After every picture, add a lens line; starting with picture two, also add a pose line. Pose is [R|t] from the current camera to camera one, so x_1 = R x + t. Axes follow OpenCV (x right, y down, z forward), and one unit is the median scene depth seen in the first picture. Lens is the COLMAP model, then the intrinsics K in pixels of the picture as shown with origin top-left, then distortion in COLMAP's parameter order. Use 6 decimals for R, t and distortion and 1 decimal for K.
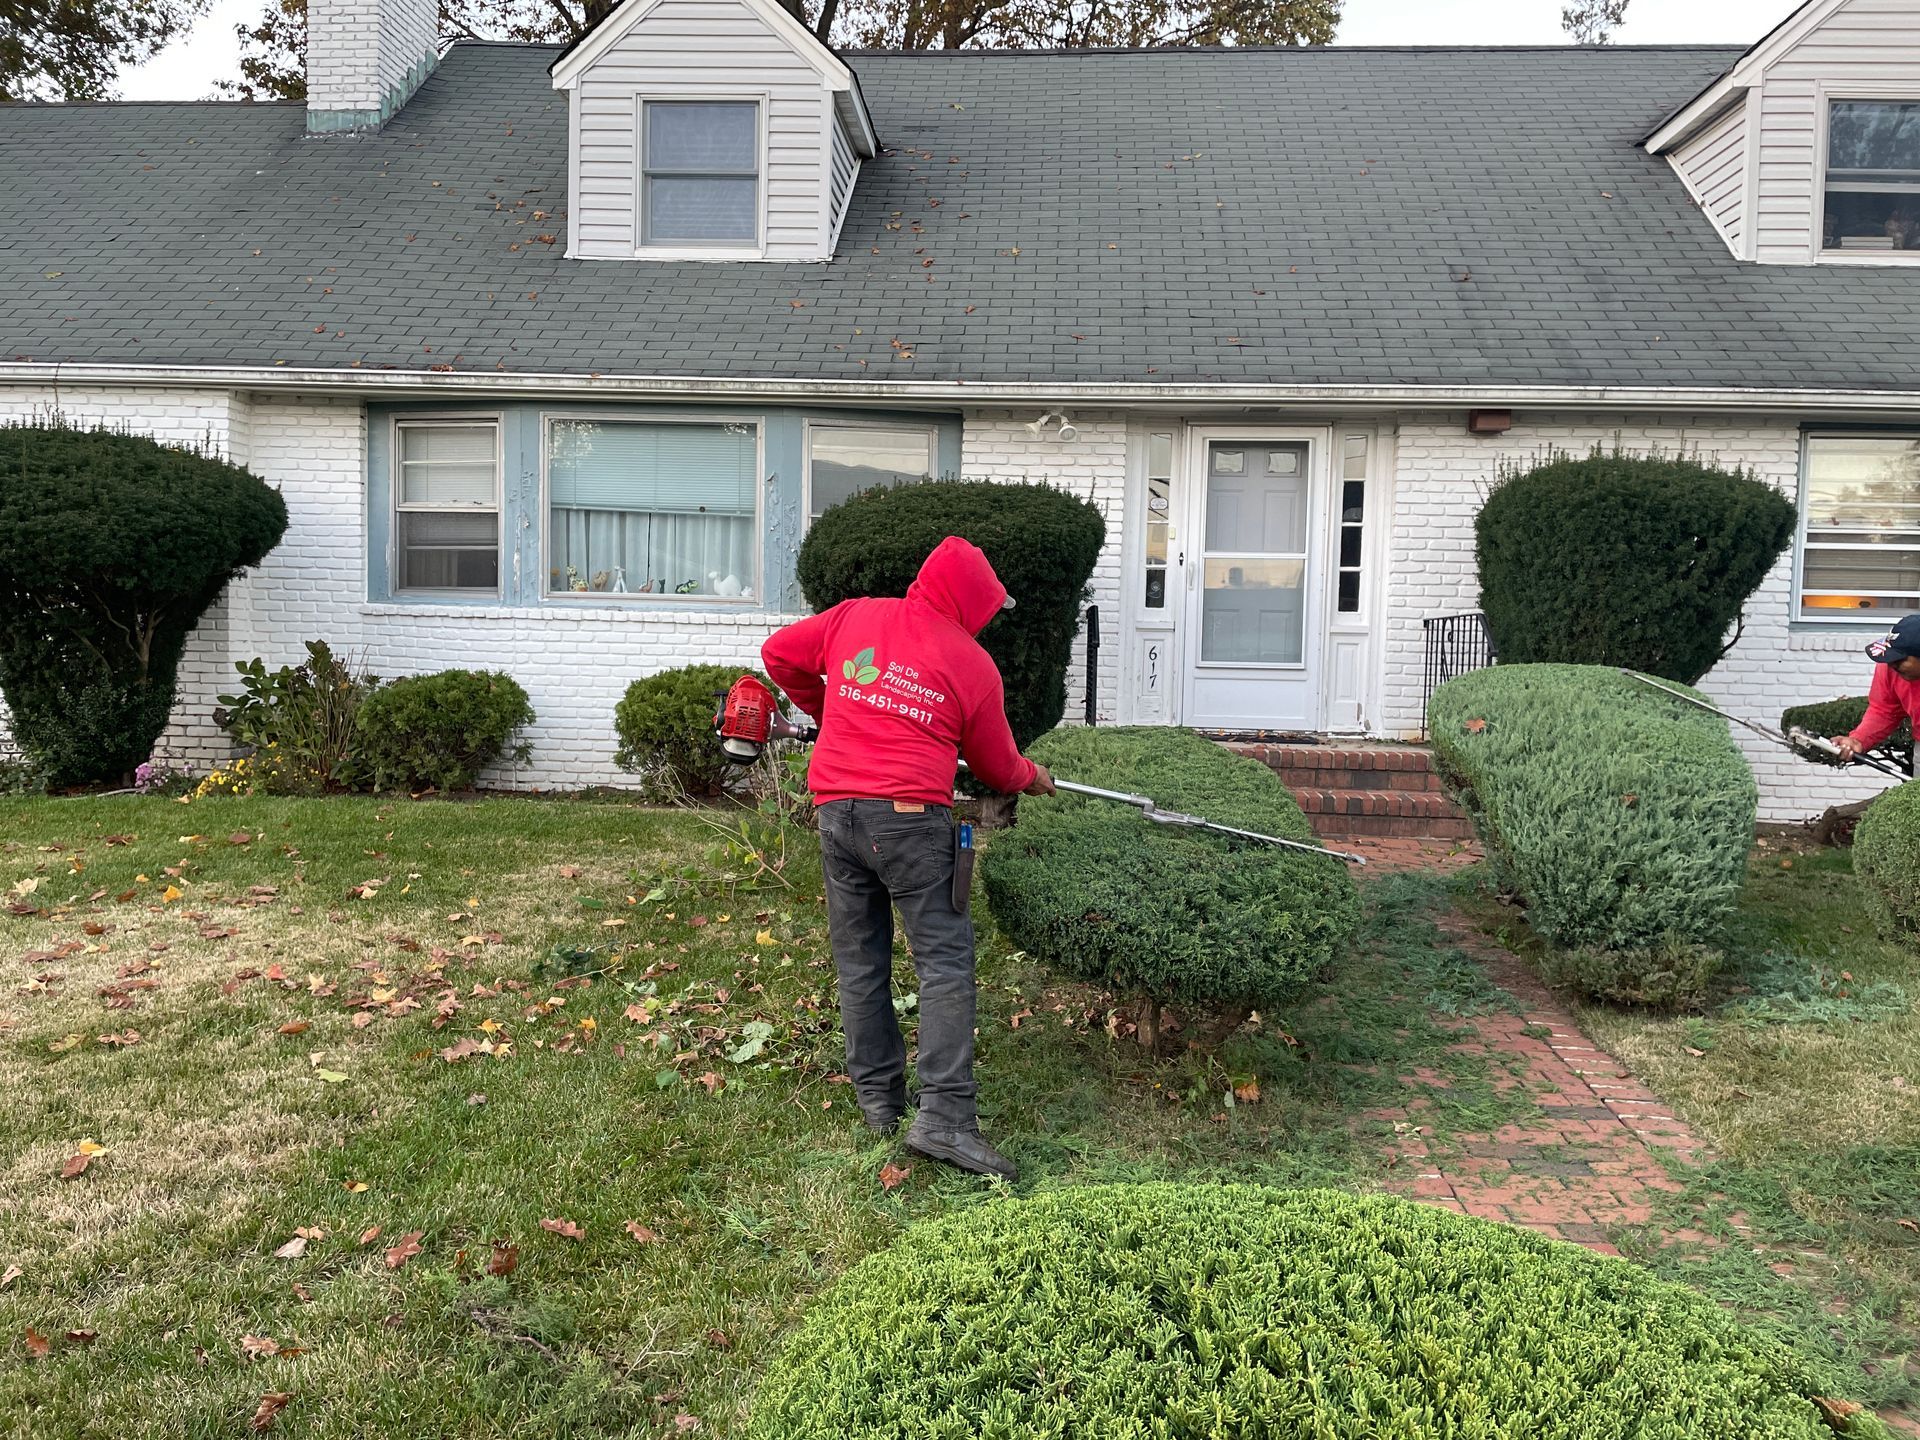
lens RADIAL K [[1471.9, 0, 935.2], [0, 1471.9, 720.1], [0, 0, 1]] dist [0.079202, -0.107150]
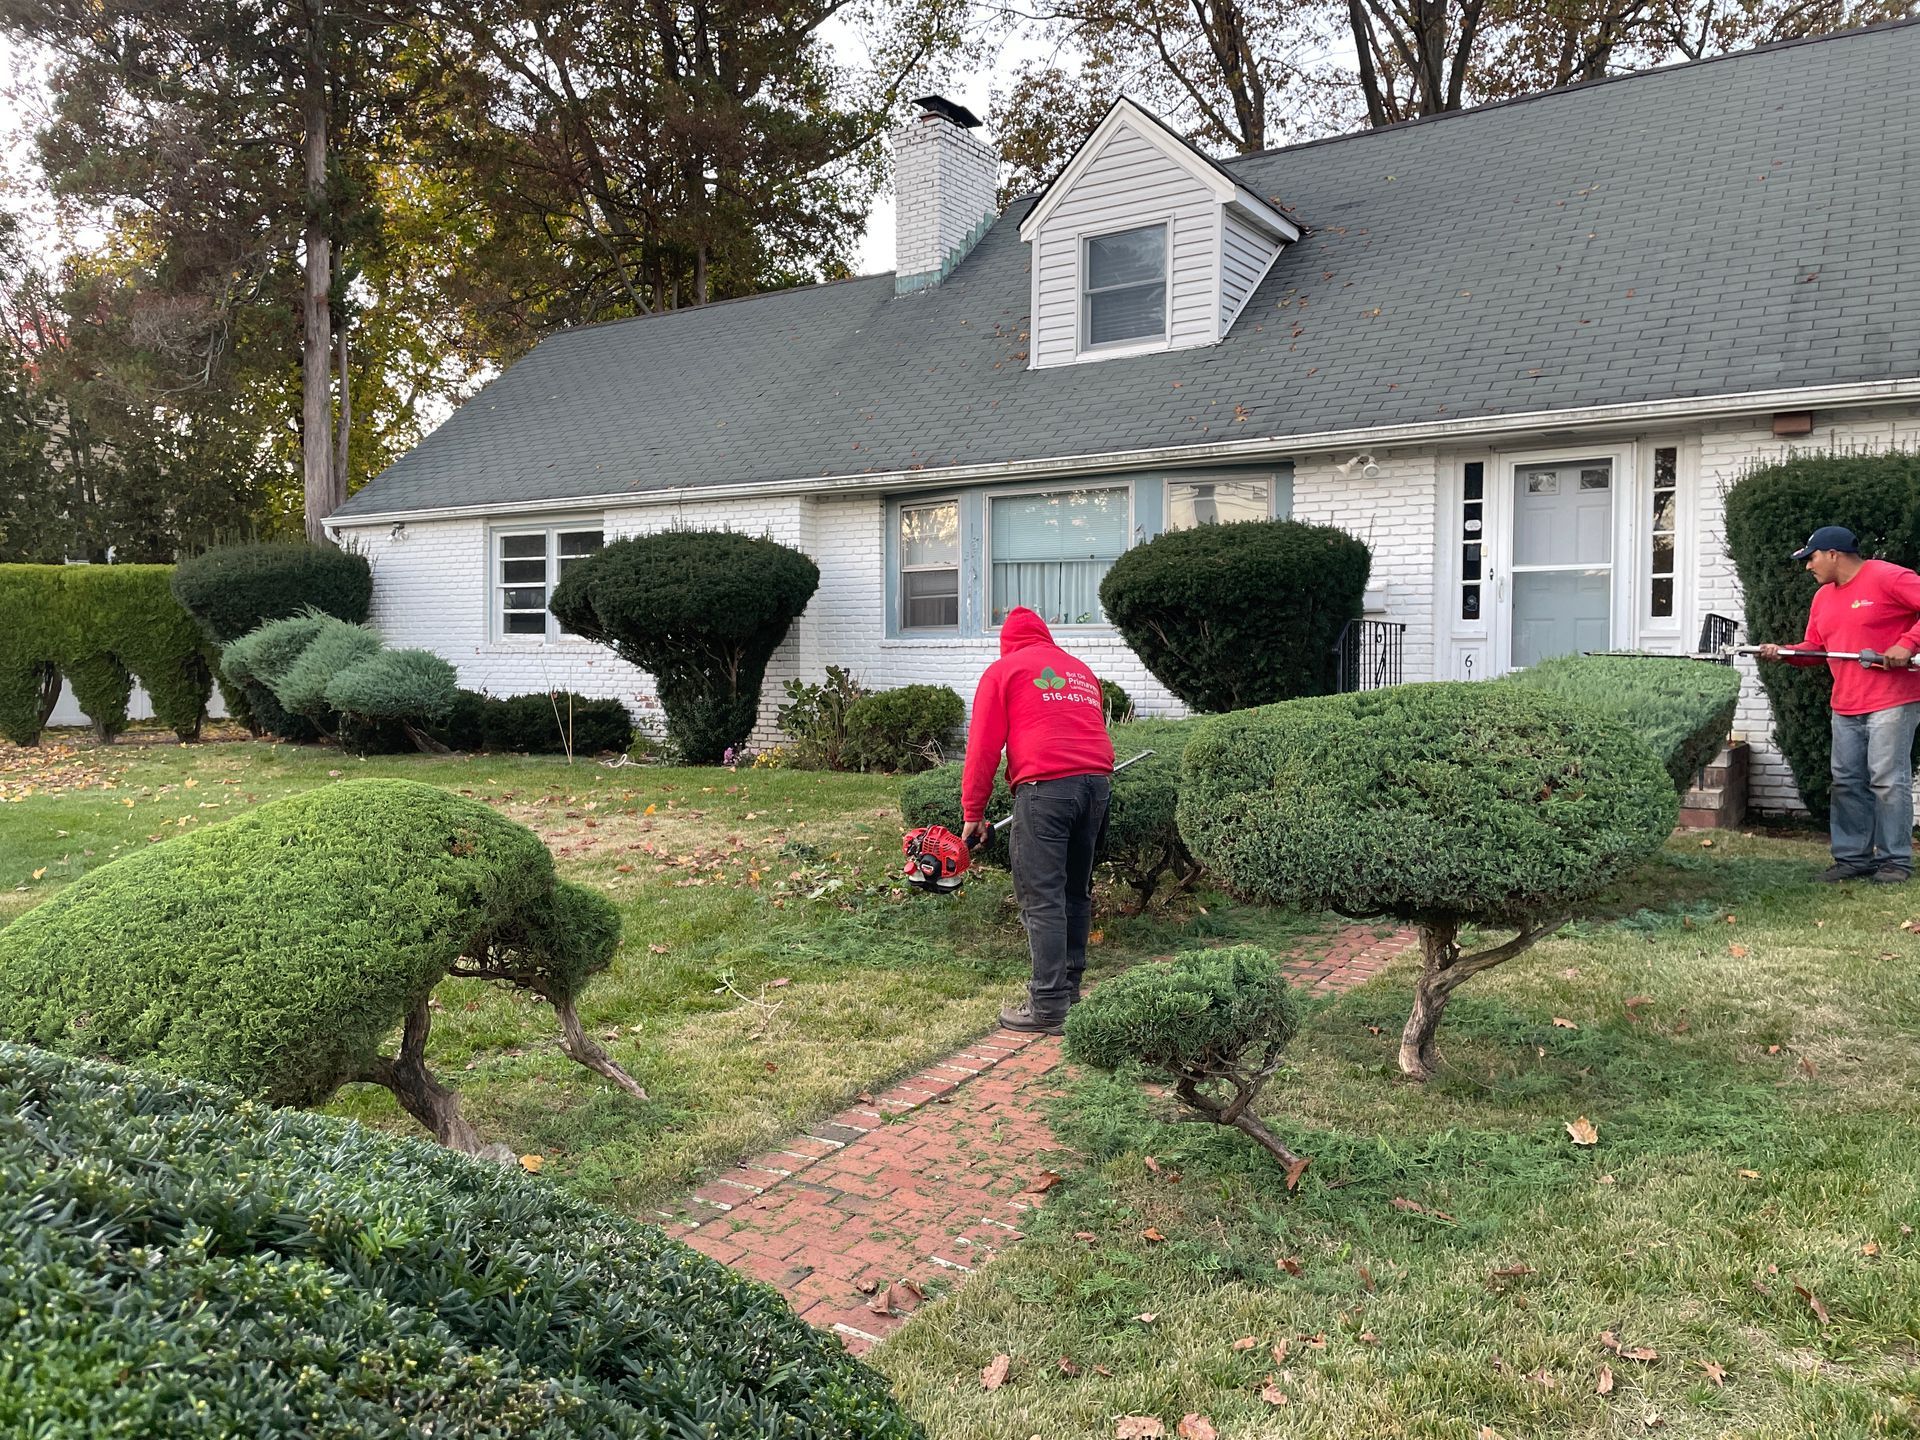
lens RADIAL K [[1471.9, 0, 929.8], [0, 1471.9, 739.8], [0, 0, 1]] dist [0.079202, -0.107150]
pose [[0.855049, 0.004984, -0.518524, 0.391552], [-0.012668, 0.999856, -0.011280, 0.032007], [0.518393, 0.016214, 0.854989, -0.162333]]
